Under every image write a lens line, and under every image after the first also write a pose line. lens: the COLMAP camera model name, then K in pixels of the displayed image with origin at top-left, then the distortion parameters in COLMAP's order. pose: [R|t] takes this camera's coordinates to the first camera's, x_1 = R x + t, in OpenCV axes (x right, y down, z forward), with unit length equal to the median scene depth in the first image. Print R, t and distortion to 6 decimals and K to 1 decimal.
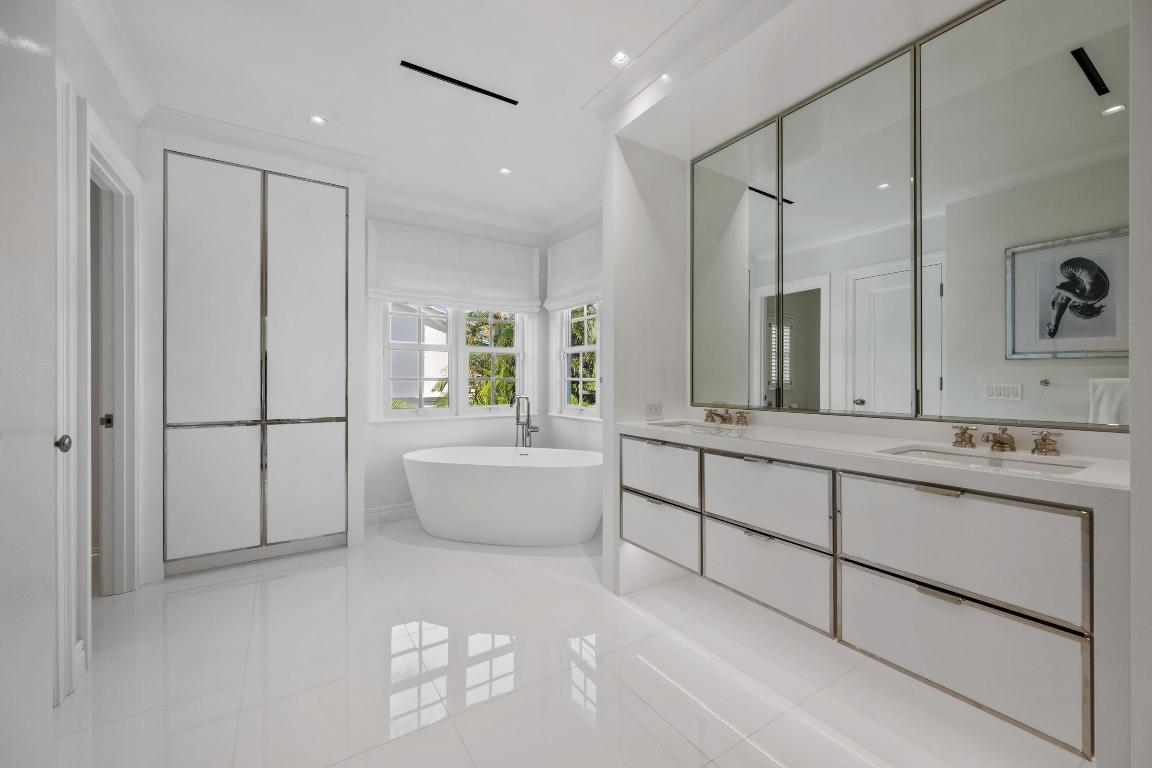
lens RADIAL K [[459.6, 0, 578.5], [0, 459.6, 379.2], [0, 0, 1]] dist [-0.002807, 0.000373]
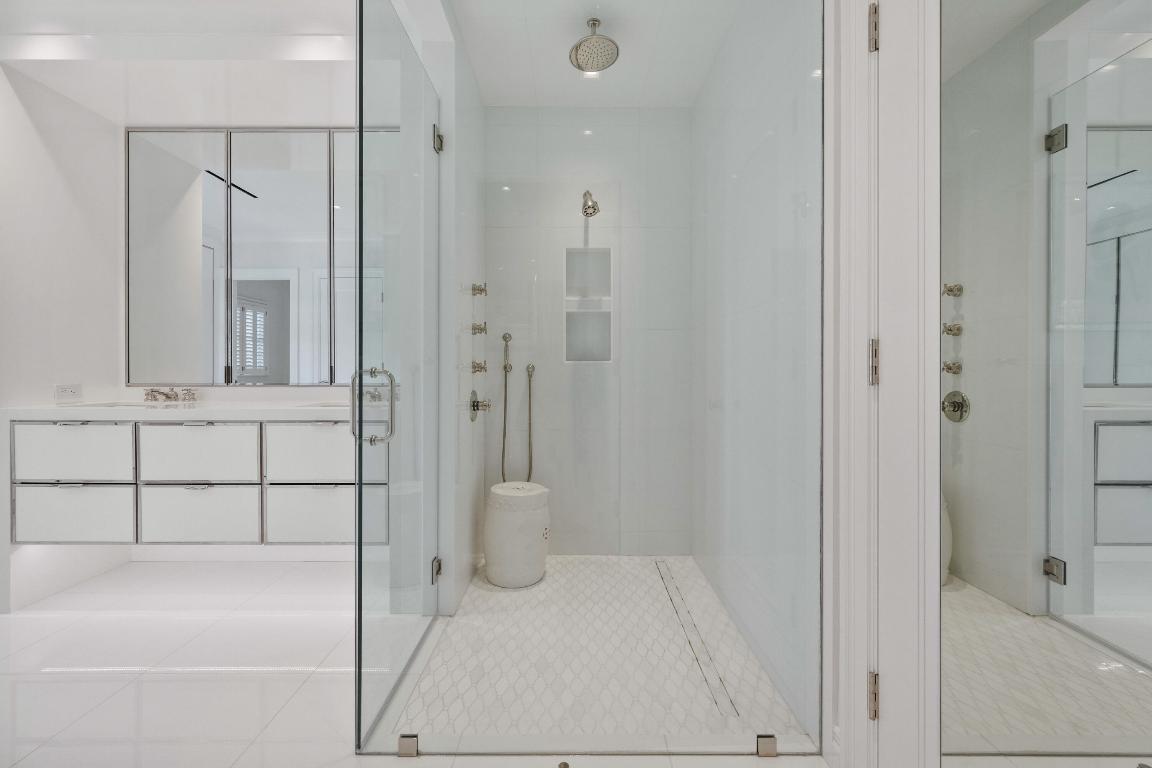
lens RADIAL K [[459.6, 0, 573.2], [0, 459.6, 369.9], [0, 0, 1]] dist [-0.002807, 0.000373]
pose [[0.540892, -0.002487, 0.841088, -0.051090], [-0.001181, 0.999992, 0.003716, 0.019025], [-0.841091, -0.003004, 0.540885, -0.284625]]
